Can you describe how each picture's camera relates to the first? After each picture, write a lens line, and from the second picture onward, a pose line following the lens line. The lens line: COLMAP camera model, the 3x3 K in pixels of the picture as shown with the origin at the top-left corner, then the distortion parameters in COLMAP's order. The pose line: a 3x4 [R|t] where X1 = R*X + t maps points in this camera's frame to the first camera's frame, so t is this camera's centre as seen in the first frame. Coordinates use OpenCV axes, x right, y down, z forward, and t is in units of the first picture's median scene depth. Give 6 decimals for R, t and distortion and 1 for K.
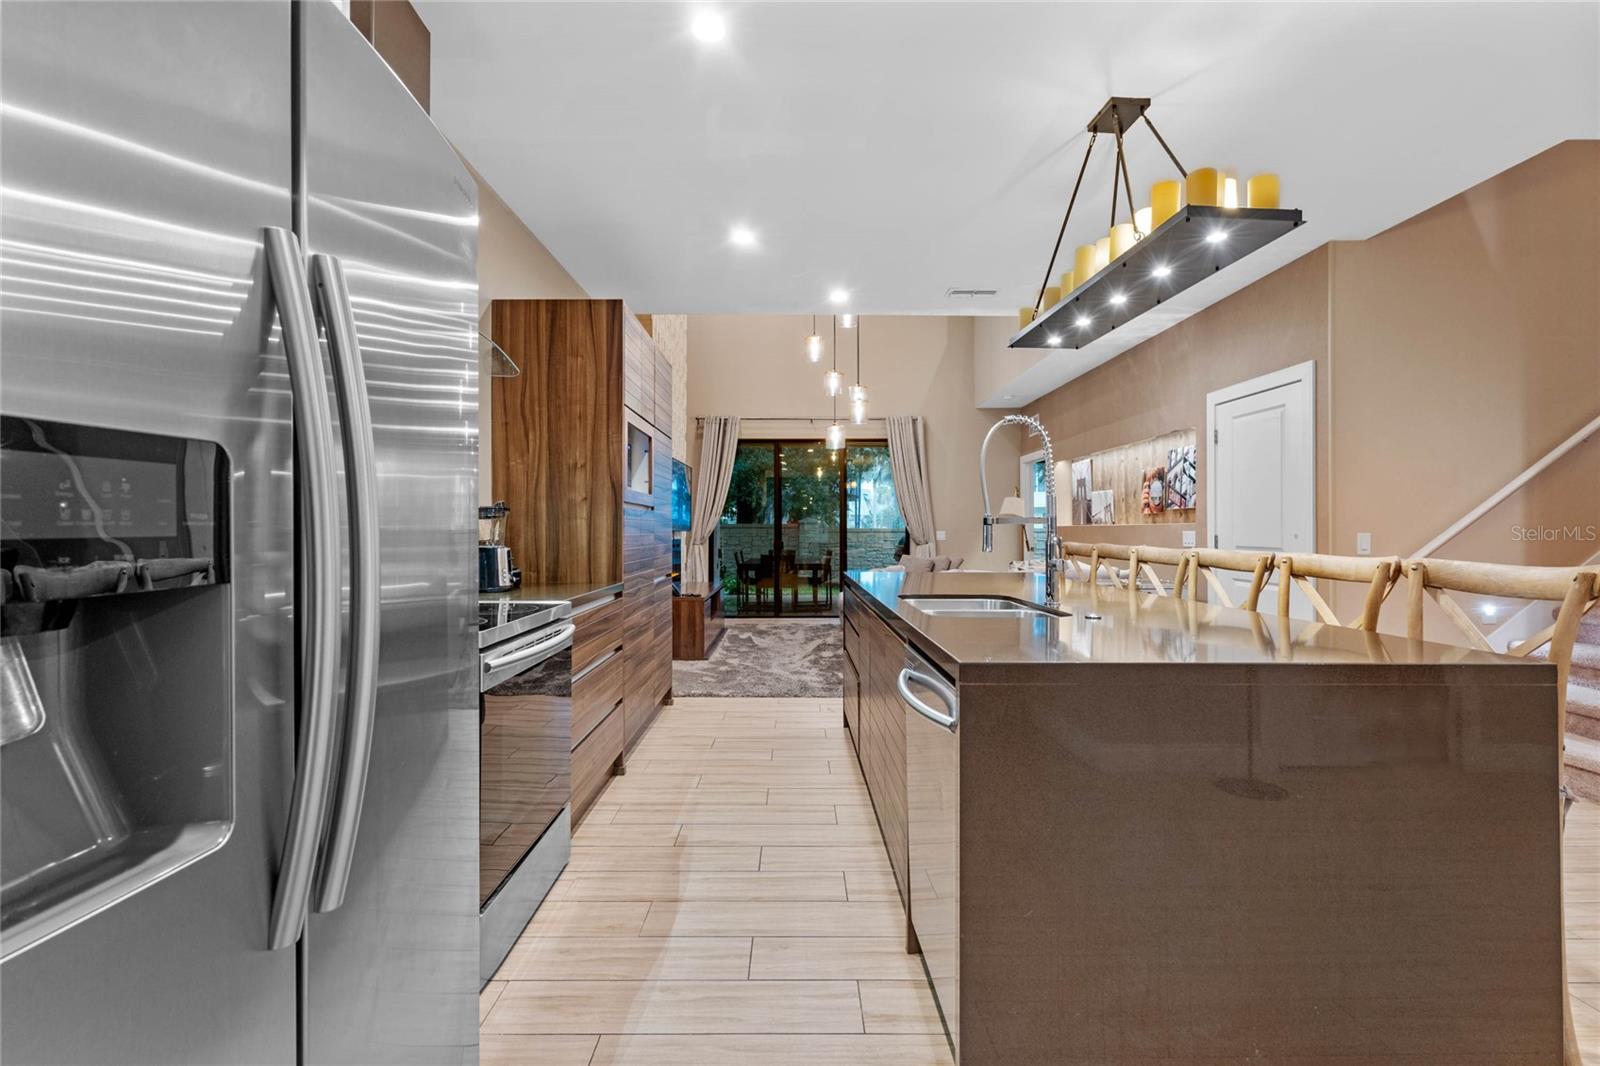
lens RADIAL K [[731.8, 0, 795.7], [0, 731.8, 528.5], [0, 0, 1]] dist [-0.002696, 0.001667]
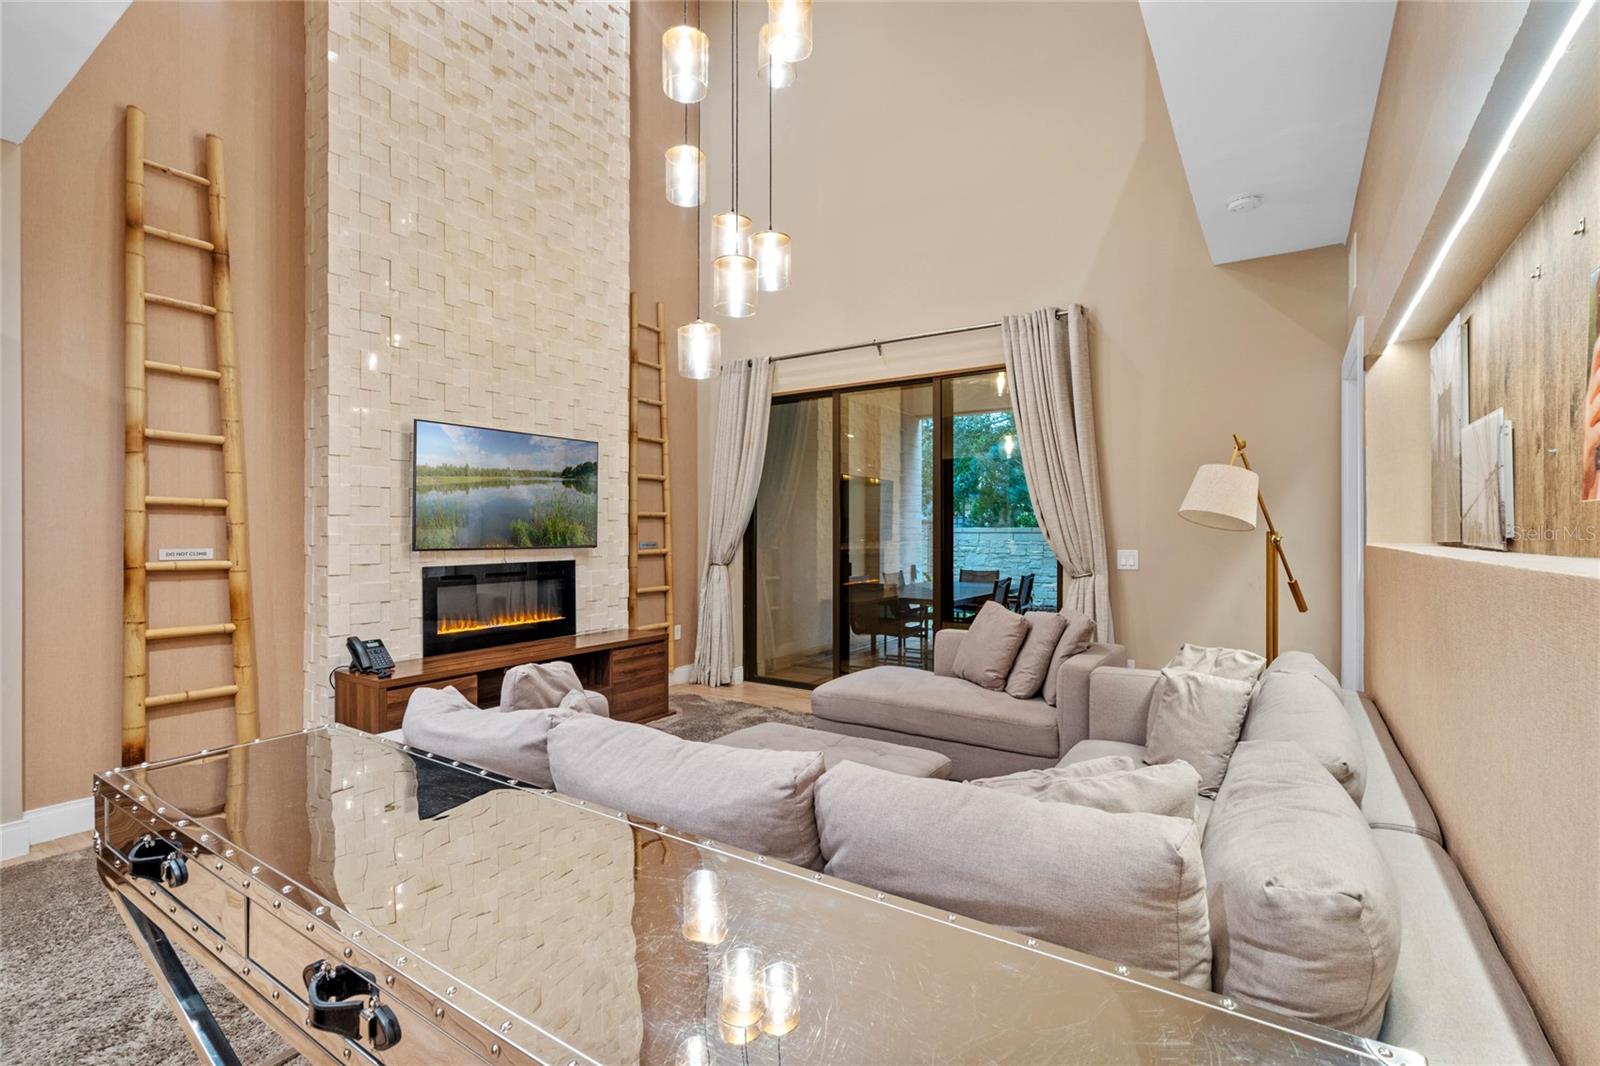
lens RADIAL K [[731.8, 0, 803.5], [0, 731.8, 532.7], [0, 0, 1]] dist [-0.002696, 0.001667]
pose [[0.830323, 0.005153, -0.557258, 0.318738], [-0.001647, 0.999976, 0.006794, -0.010559], [0.557279, -0.004724, 0.830312, 0.566395]]
